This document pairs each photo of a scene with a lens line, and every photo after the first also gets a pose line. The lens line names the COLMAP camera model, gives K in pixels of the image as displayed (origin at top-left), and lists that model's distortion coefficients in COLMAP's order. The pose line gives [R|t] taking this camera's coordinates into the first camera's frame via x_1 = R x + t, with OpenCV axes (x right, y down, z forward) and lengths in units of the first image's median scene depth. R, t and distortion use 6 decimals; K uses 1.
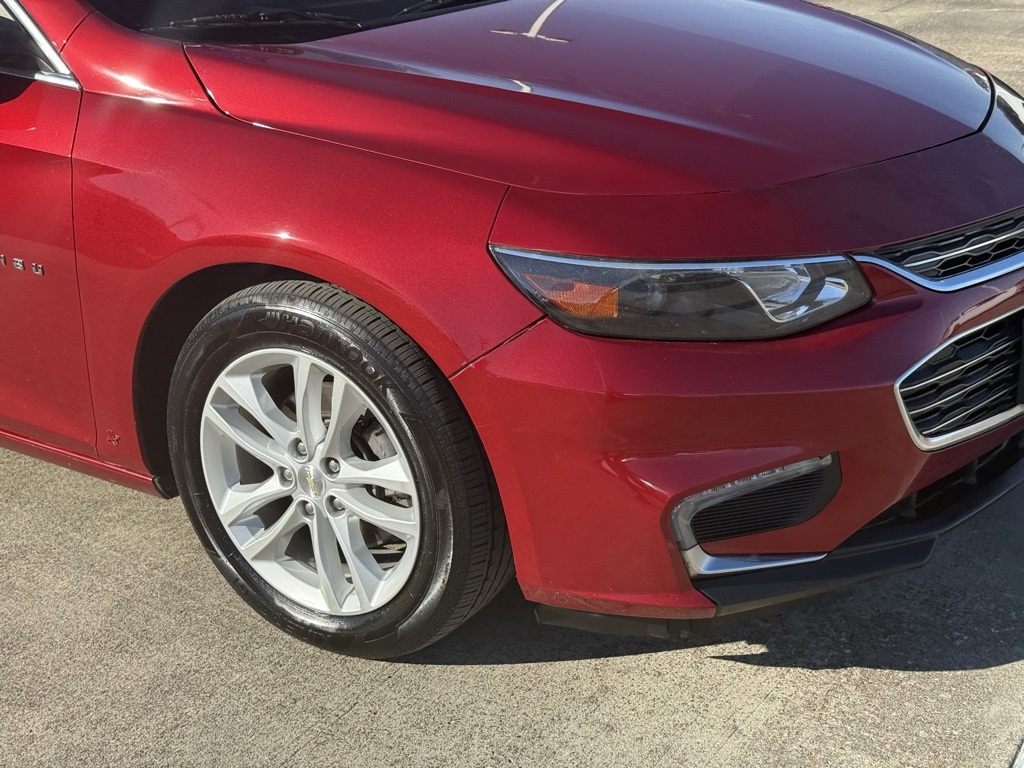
lens RADIAL K [[1417.6, 0, 512.0], [0, 1417.6, 384.0], [0, 0, 1]] dist [0.194922, -0.436403]
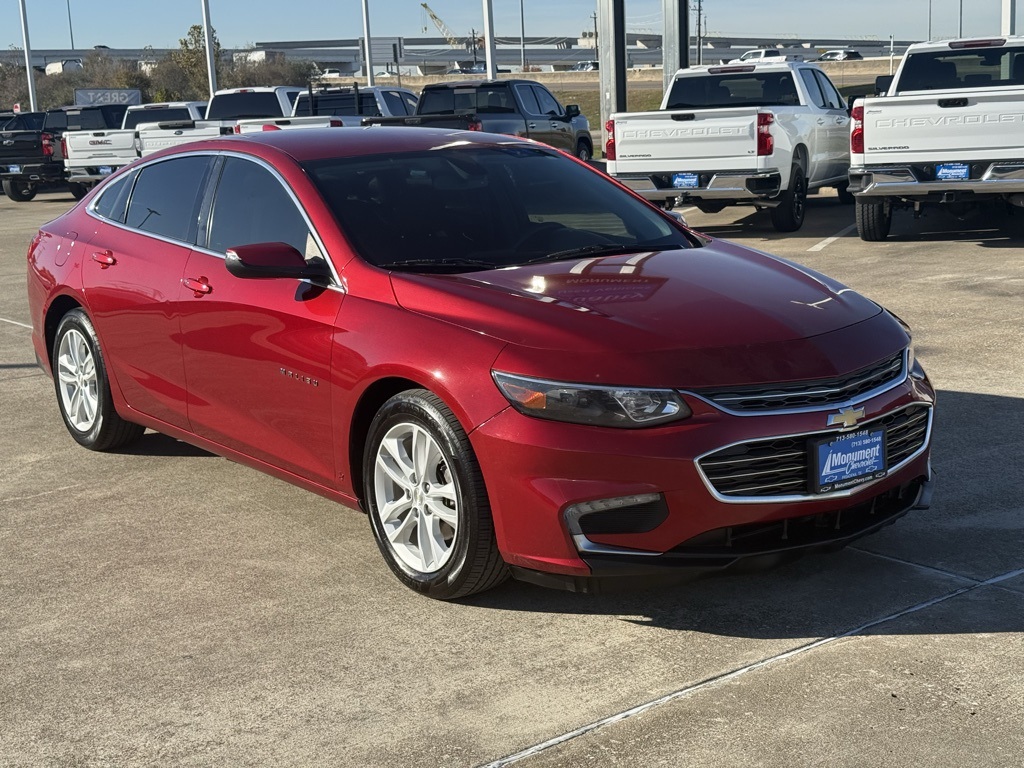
lens RADIAL K [[1417.6, 0, 512.0], [0, 1417.6, 384.0], [0, 0, 1]] dist [0.194922, -0.436403]
pose [[0.941600, 0.063519, -0.330689, 0.596744], [-0.122277, 0.979510, -0.160025, 0.210996], [0.313748, 0.191115, 0.930074, -0.750577]]
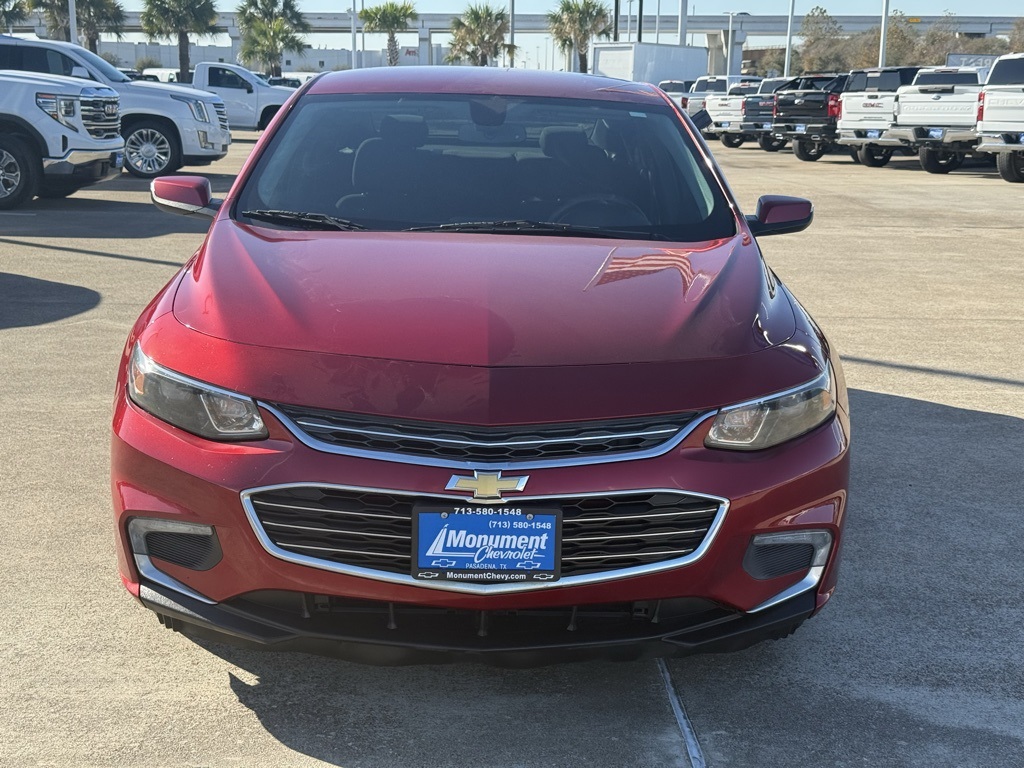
lens RADIAL K [[1417.6, 0, 512.0], [0, 1417.6, 384.0], [0, 0, 1]] dist [0.194922, -0.436403]
pose [[0.564269, 0.213713, -0.797450, 1.405725], [-0.346086, 0.938180, 0.006541, -0.187287], [0.749550, 0.272296, 0.603349, 0.288174]]
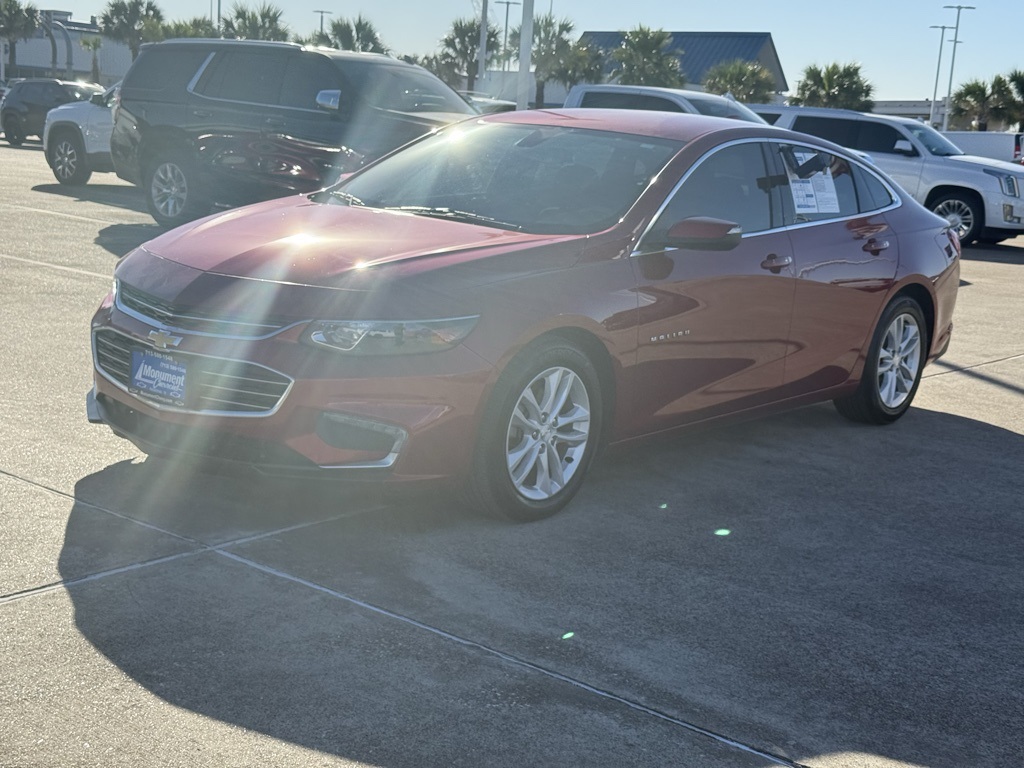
lens RADIAL K [[1417.6, 0, 512.0], [0, 1417.6, 384.0], [0, 0, 1]] dist [0.194922, -0.436403]
pose [[-0.113239, 0.205058, -0.972177, 2.323057], [-0.431224, 0.871366, 0.234023, -0.717157], [0.895111, 0.445727, -0.010247, 1.549988]]
